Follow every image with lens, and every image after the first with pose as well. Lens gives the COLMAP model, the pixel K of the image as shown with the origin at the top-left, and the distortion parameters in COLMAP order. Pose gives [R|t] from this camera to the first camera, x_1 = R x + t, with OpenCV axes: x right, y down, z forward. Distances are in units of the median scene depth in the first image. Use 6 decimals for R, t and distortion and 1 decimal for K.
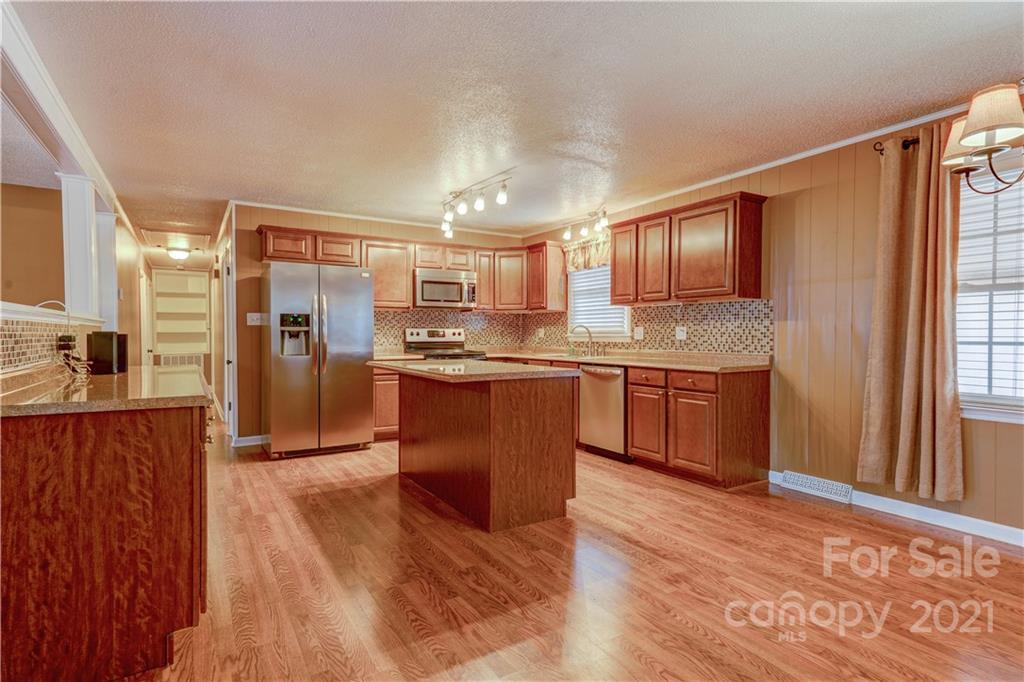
lens RADIAL K [[516.4, 0, 509.4], [0, 516.4, 341.5], [0, 0, 1]] dist [0.016831, 0.012687]
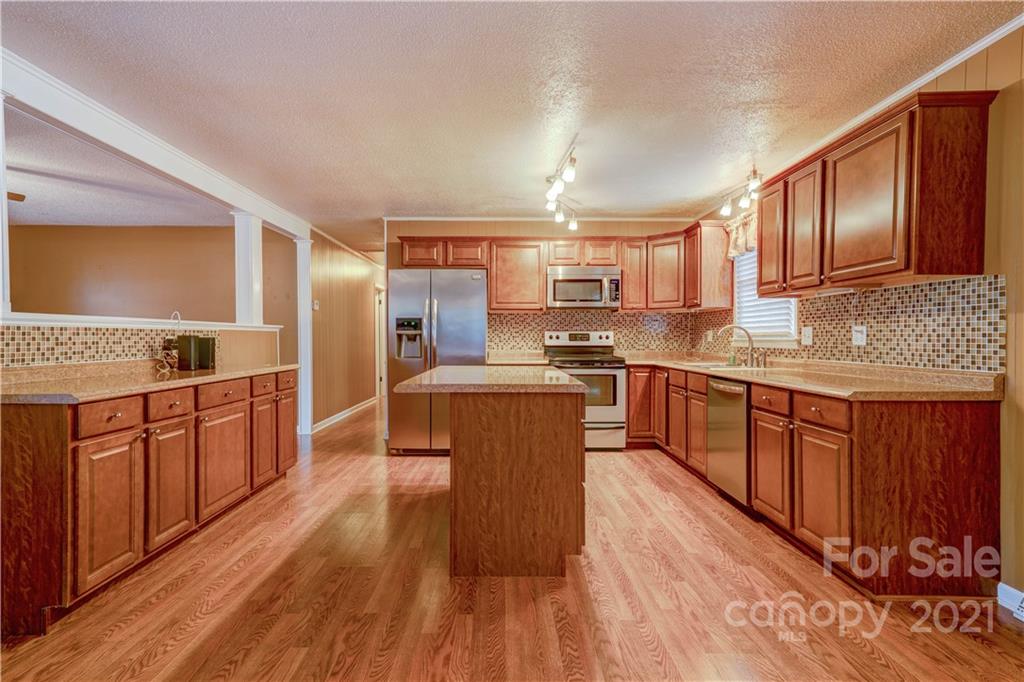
lens RADIAL K [[516.4, 0, 509.4], [0, 516.4, 341.5], [0, 0, 1]] dist [0.016831, 0.012687]
pose [[0.856599, 0.003303, -0.515972, 0.307246], [-0.006723, 0.999966, -0.004758, -0.002697], [0.515939, 0.007545, 0.856592, 0.215531]]
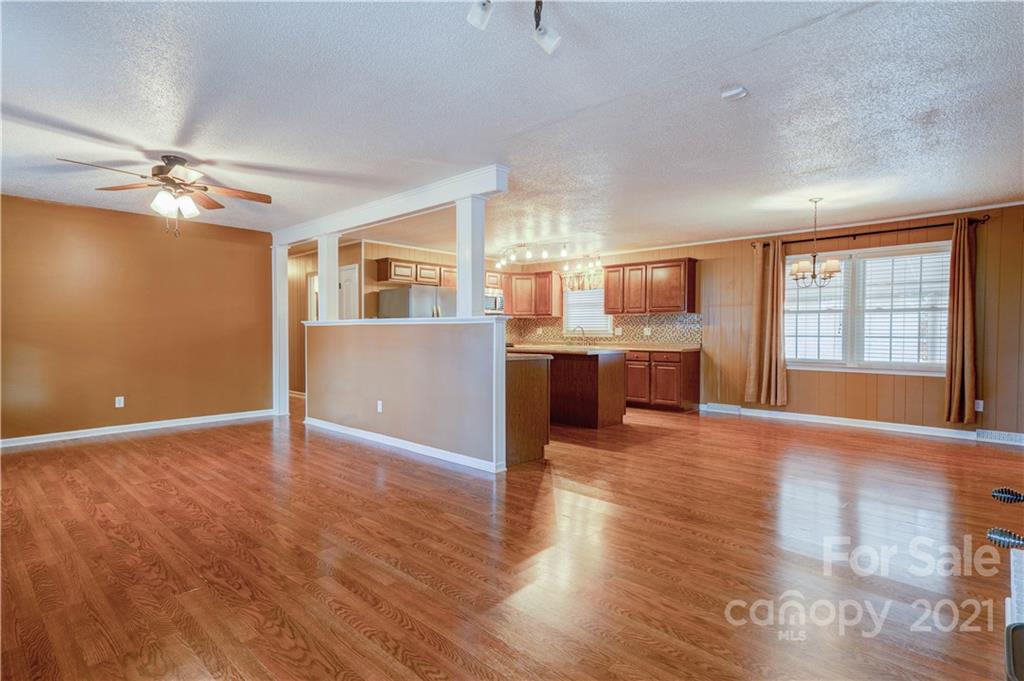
lens RADIAL K [[516.4, 0, 509.4], [0, 516.4, 341.0], [0, 0, 1]] dist [0.016831, 0.012687]
pose [[0.966809, -0.002080, 0.255492, -0.576177], [0.001662, 0.999997, 0.001851, 0.012181], [-0.255495, -0.001365, 0.966809, -0.570501]]
